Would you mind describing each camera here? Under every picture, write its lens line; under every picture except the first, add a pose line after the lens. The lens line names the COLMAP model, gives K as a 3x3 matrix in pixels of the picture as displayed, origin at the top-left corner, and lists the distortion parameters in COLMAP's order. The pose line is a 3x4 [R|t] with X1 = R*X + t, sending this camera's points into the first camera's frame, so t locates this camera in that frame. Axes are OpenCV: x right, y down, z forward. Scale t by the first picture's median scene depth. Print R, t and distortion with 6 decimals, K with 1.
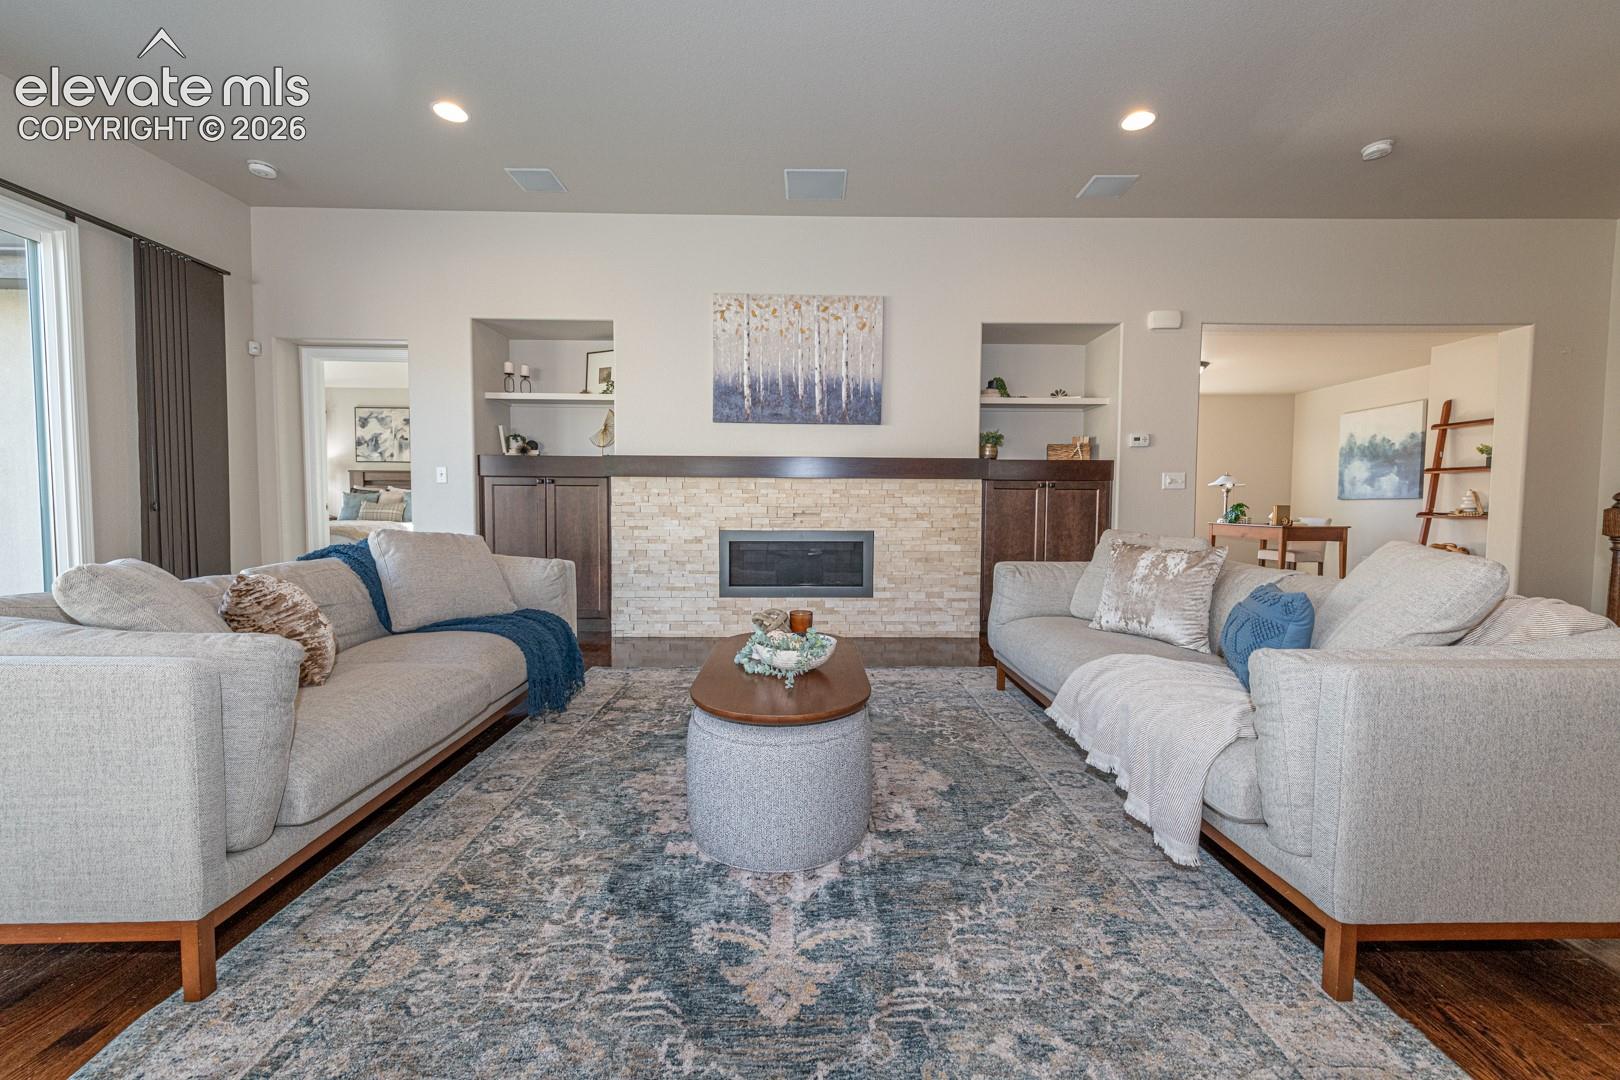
lens RADIAL K [[636.2, 0, 808.7], [0, 636.2, 535.0], [0, 0, 1]] dist [0.018254, -0.006093]
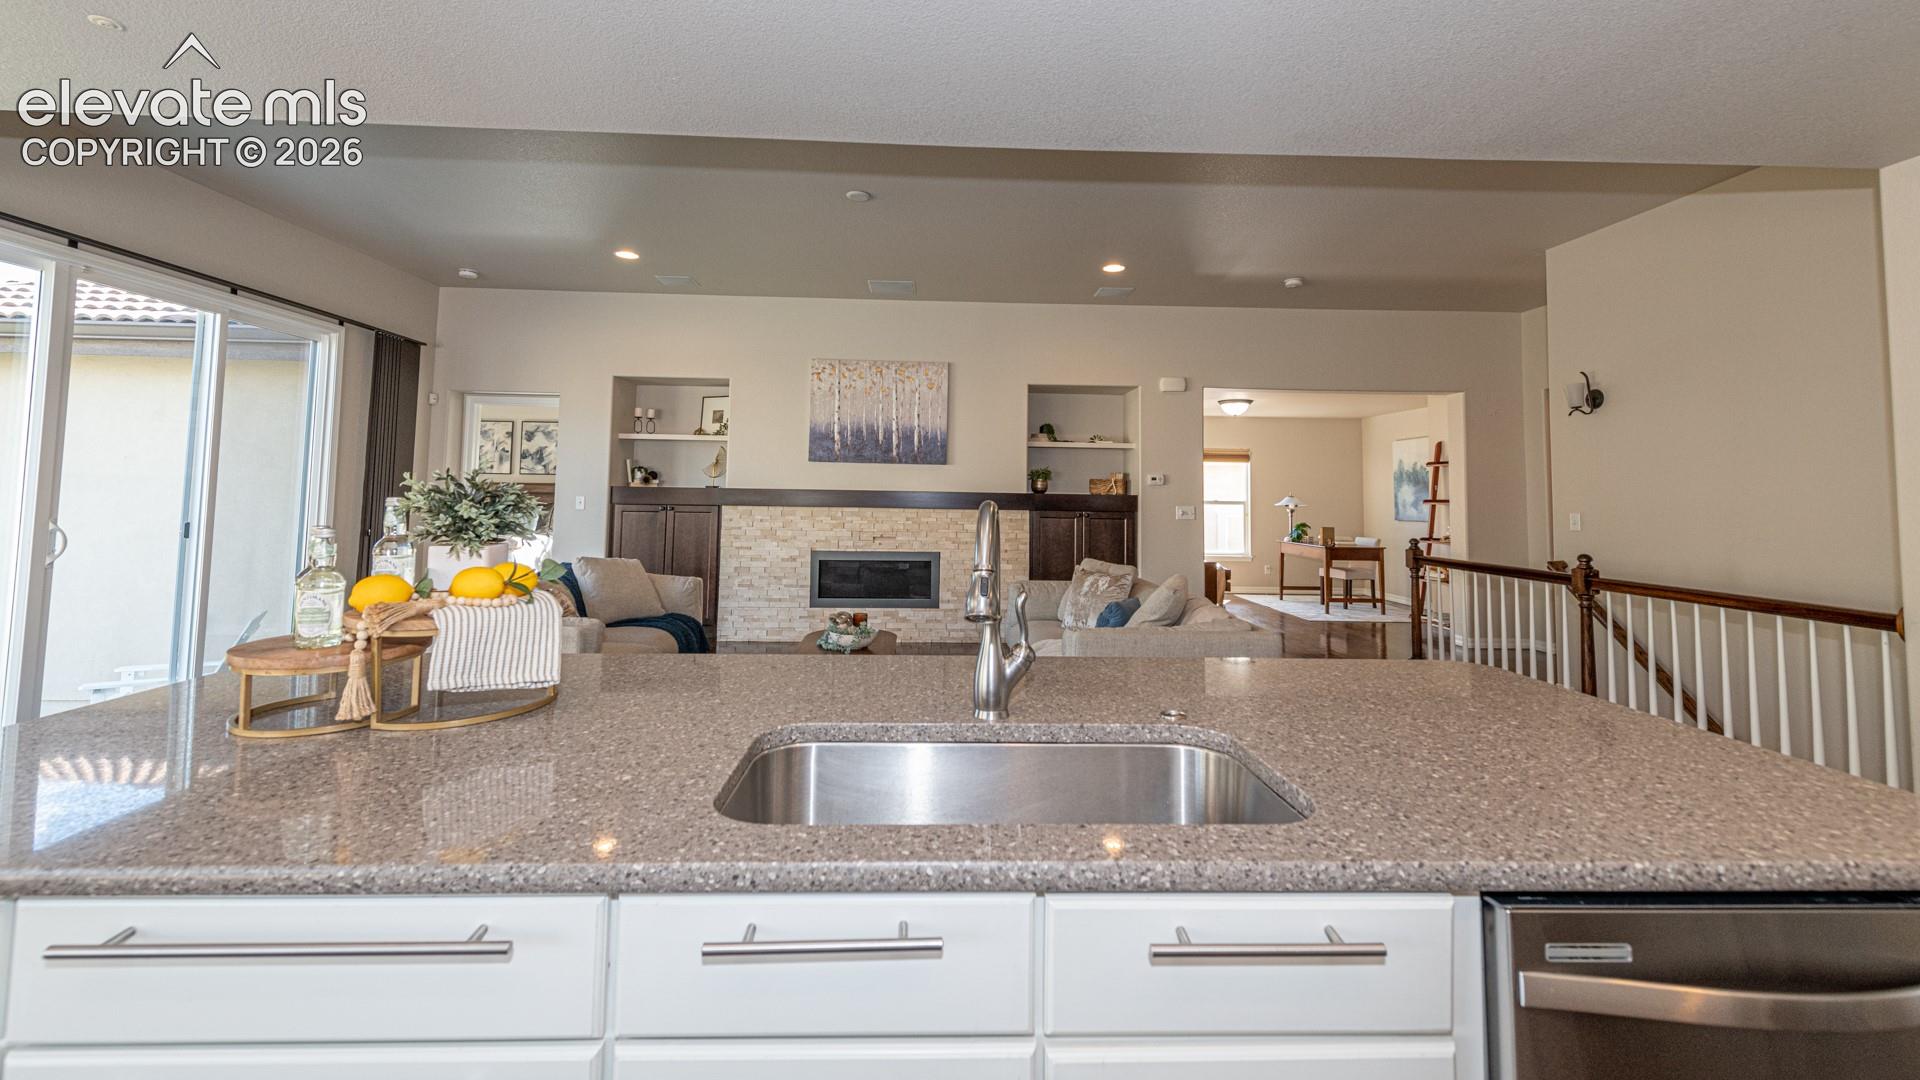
lens RADIAL K [[823.8, 0, 955.4], [0, 823.8, 444.8], [0, 0, 1]] dist [0.022245, -0.000051]
pose [[0.999535, 0.011668, 0.028158, 0.085612], [-0.008593, 0.994226, -0.106959, -0.041994], [-0.029243, 0.106668, 0.993865, -0.576366]]
